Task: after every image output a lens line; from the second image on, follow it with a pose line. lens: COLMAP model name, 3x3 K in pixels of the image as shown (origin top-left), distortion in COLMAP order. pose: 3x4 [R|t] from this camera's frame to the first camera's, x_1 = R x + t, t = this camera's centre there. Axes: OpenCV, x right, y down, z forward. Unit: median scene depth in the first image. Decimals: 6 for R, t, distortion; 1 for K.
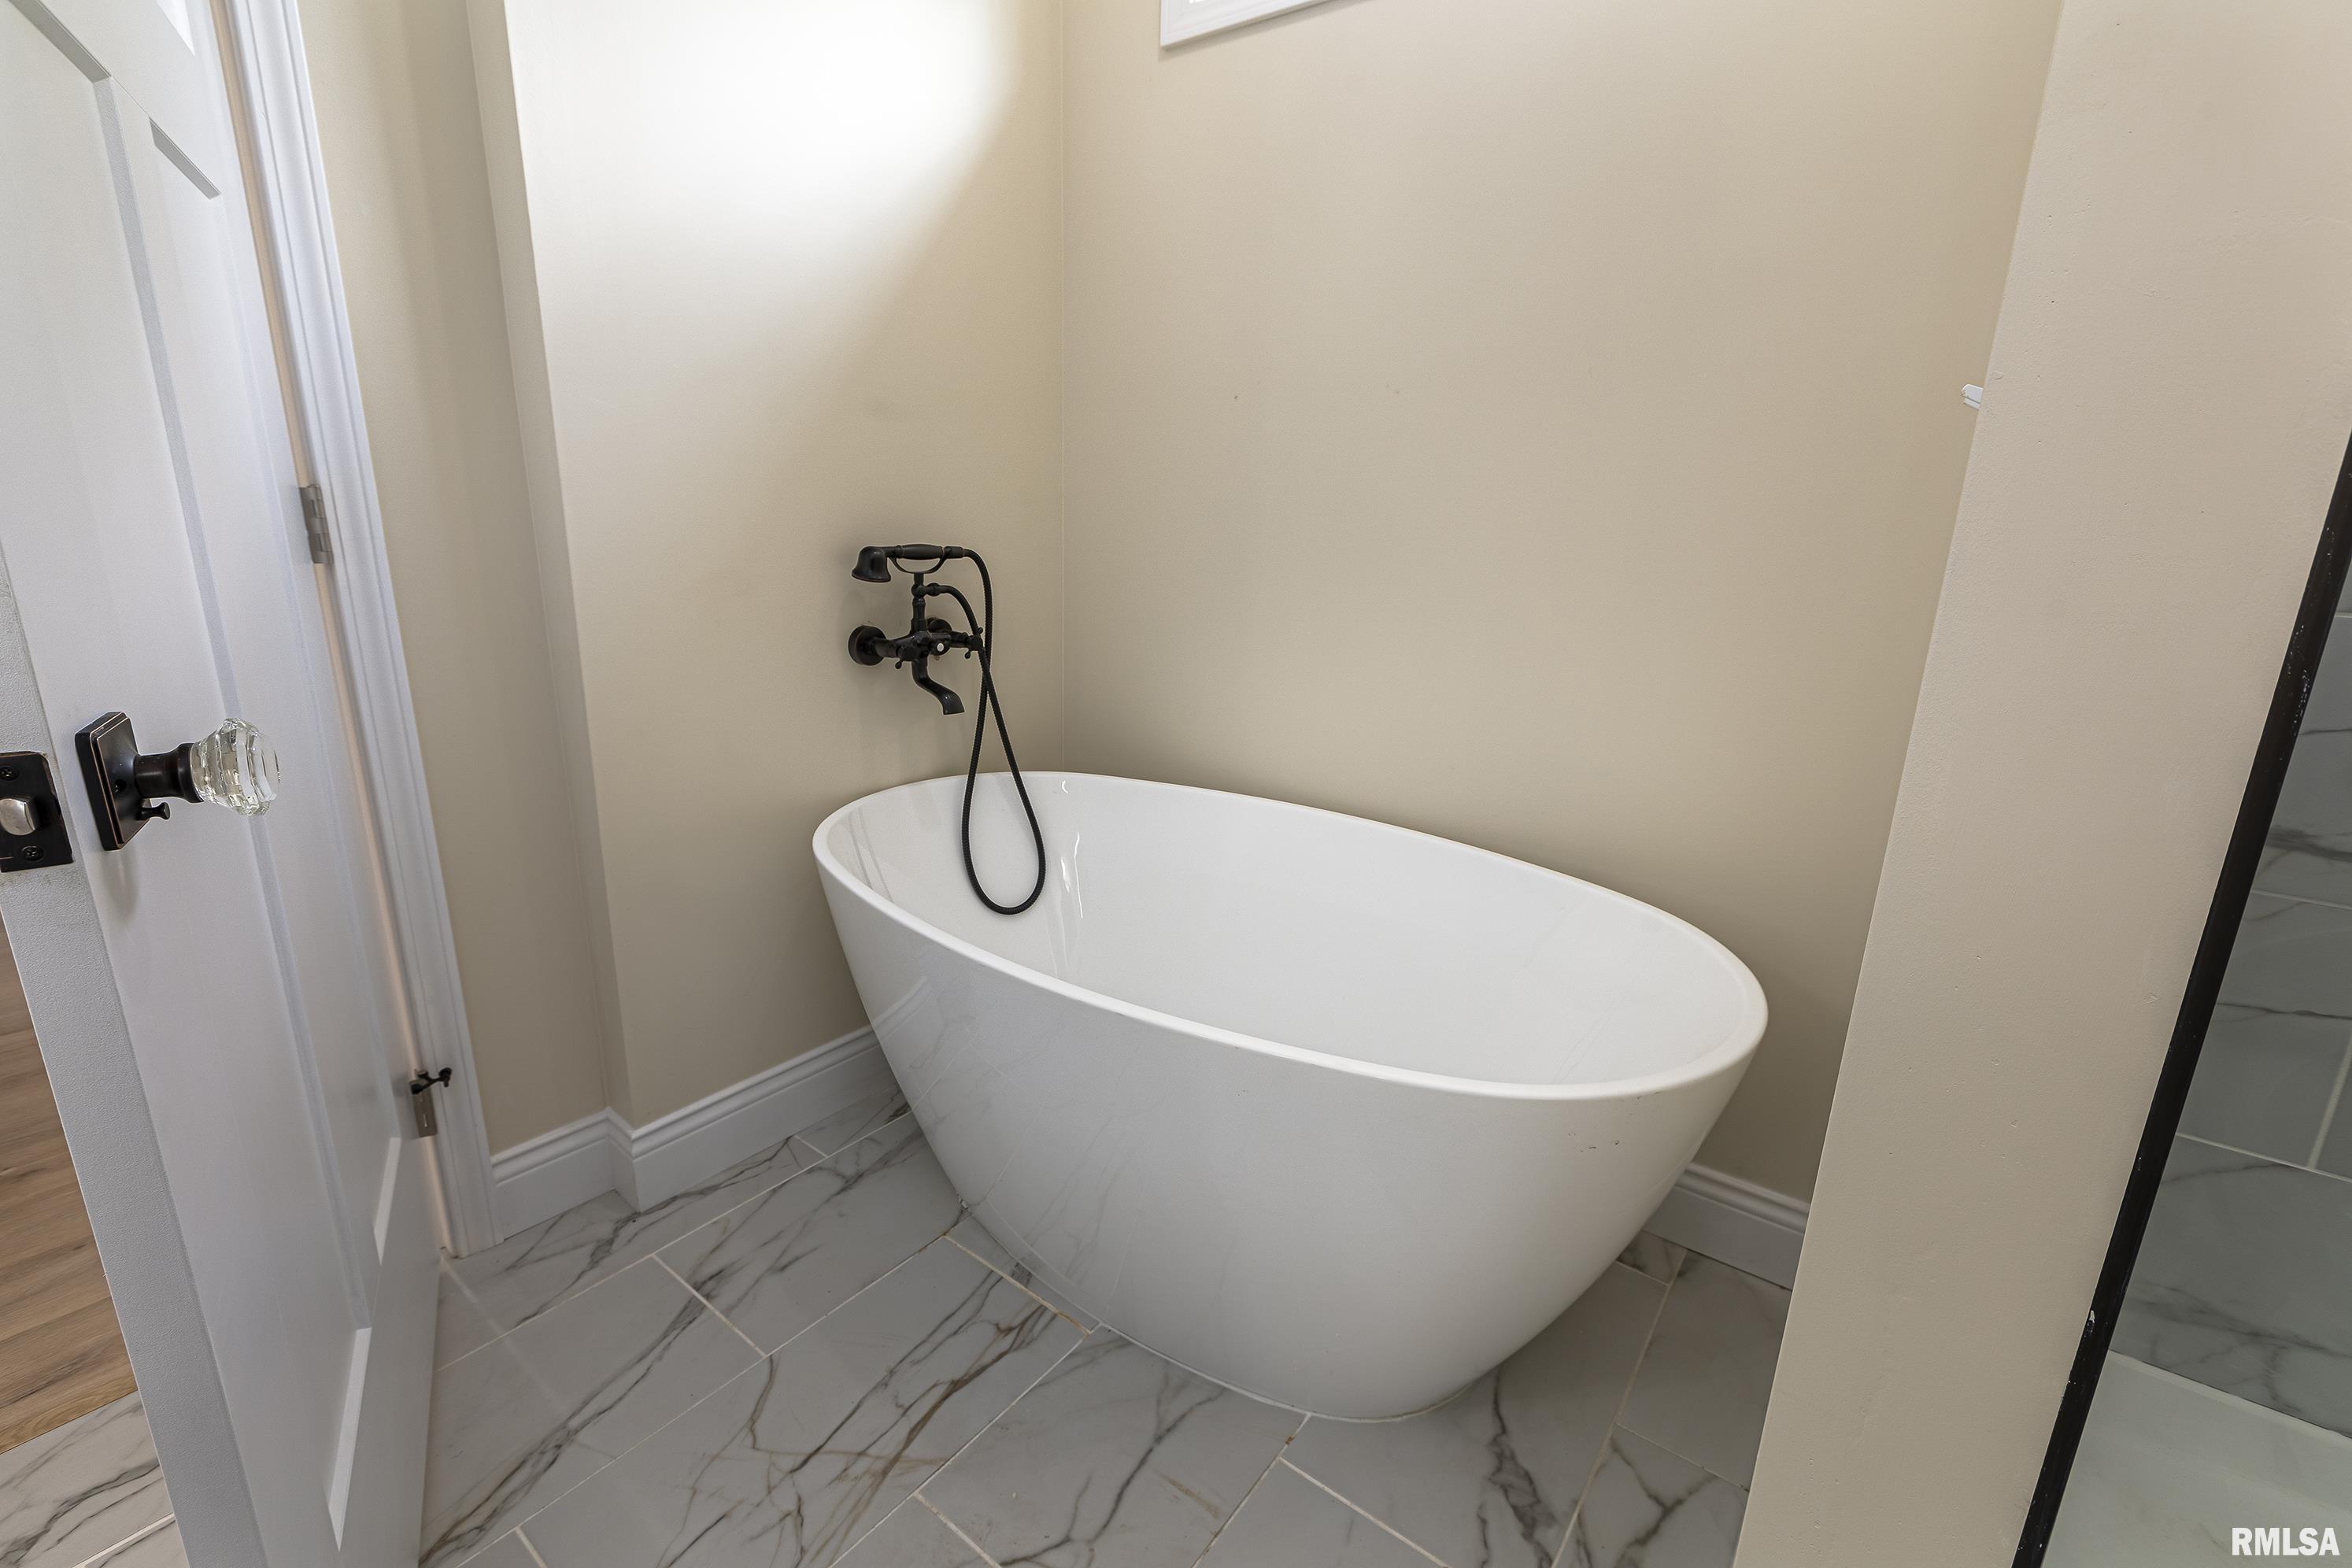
lens RADIAL K [[1075.3, 0, 1192.9], [0, 1075.3, 787.9], [0, 0, 1]] dist [-0.003237, 0.000134]
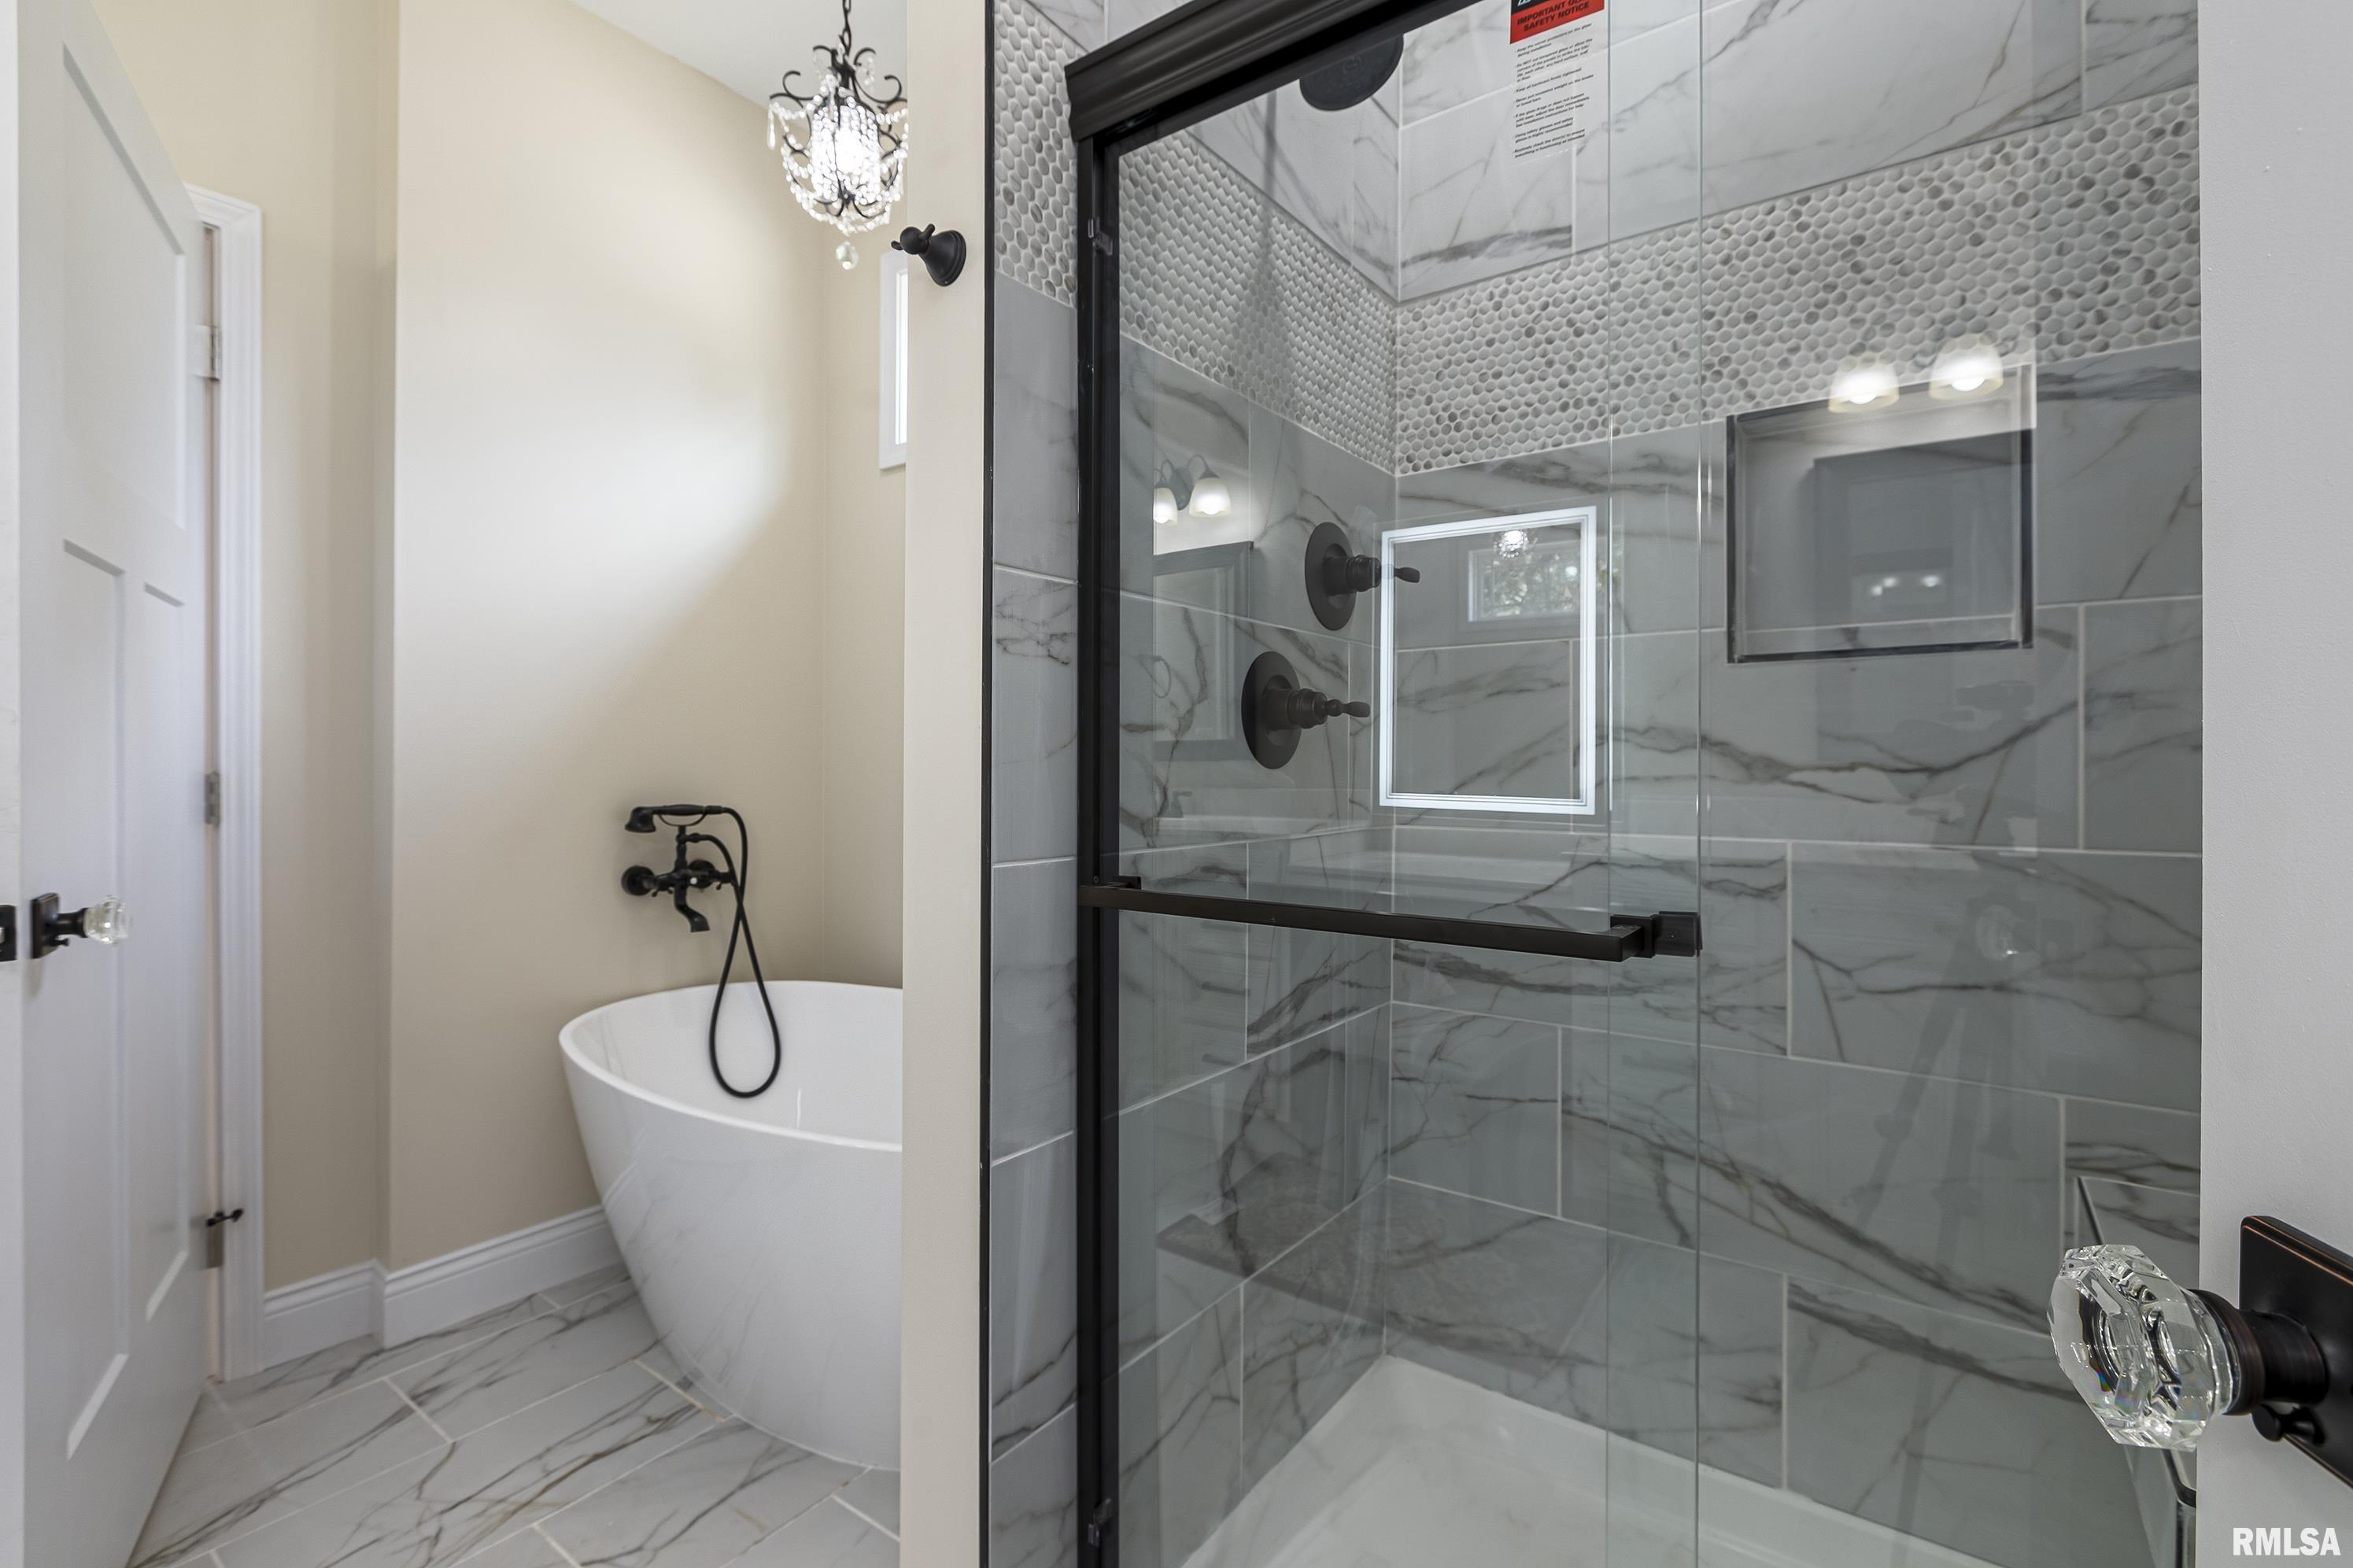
lens RADIAL K [[1075.6, 0, 1157.8], [0, 1075.6, 767.3], [0, 0, 1]] dist [-0.003237, 0.000134]
pose [[0.999645, -0.019412, 0.018257, 0.363879], [0.023385, 0.967531, -0.251668, 0.091332], [-0.012779, 0.252006, 0.967641, -0.362858]]
